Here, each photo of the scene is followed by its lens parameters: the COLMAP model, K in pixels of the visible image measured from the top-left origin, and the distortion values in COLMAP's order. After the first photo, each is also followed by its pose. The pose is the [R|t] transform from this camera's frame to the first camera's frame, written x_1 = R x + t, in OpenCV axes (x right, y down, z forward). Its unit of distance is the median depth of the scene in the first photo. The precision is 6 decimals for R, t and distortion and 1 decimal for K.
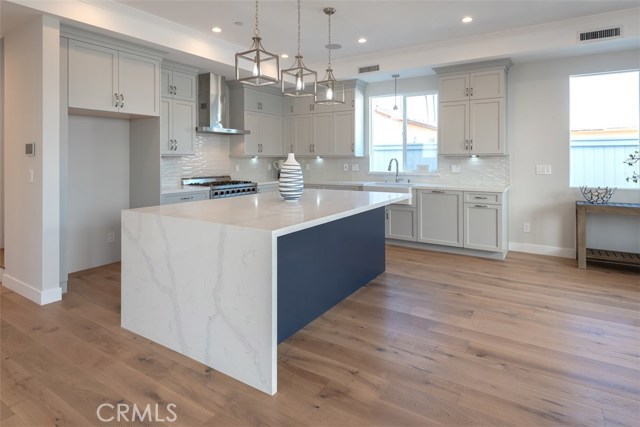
lens RADIAL K [[369.0, 0, 314.2], [0, 369.0, 166.1], [0, 0, 1]] dist [0.023089, -0.013260]
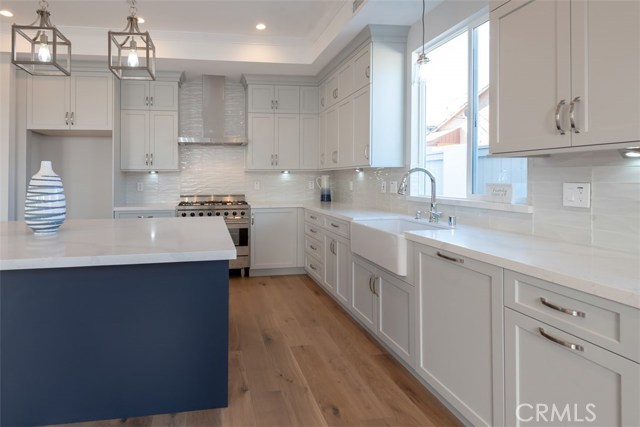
lens RADIAL K [[344.1, 0, 289.7], [0, 344.1, 179.4], [0, 0, 1]] dist [0.007419, -0.001247]
pose [[0.662088, 0.000122, -0.749427, 0.523753], [-0.010422, 0.999905, -0.009044, -0.001977], [0.749354, 0.013799, 0.662026, 0.710511]]
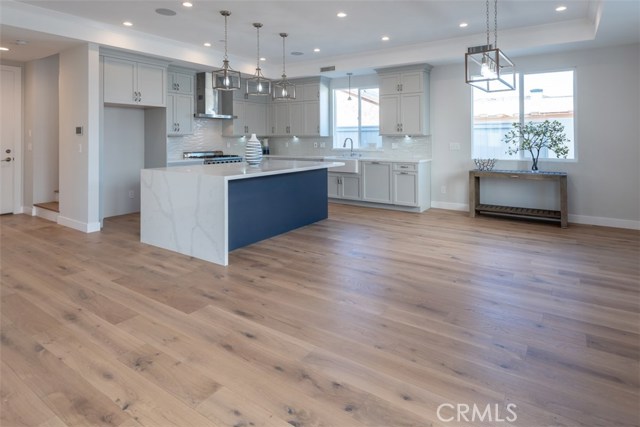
lens RADIAL K [[369.0, 0, 323.1], [0, 369.0, 147.7], [0, 0, 1]] dist [0.023089, -0.013260]
pose [[0.999985, 0.001838, -0.005167, 0.162042], [-0.001816, 0.999990, 0.004169, 0.010889], [0.005175, -0.004159, 0.999978, -0.350451]]
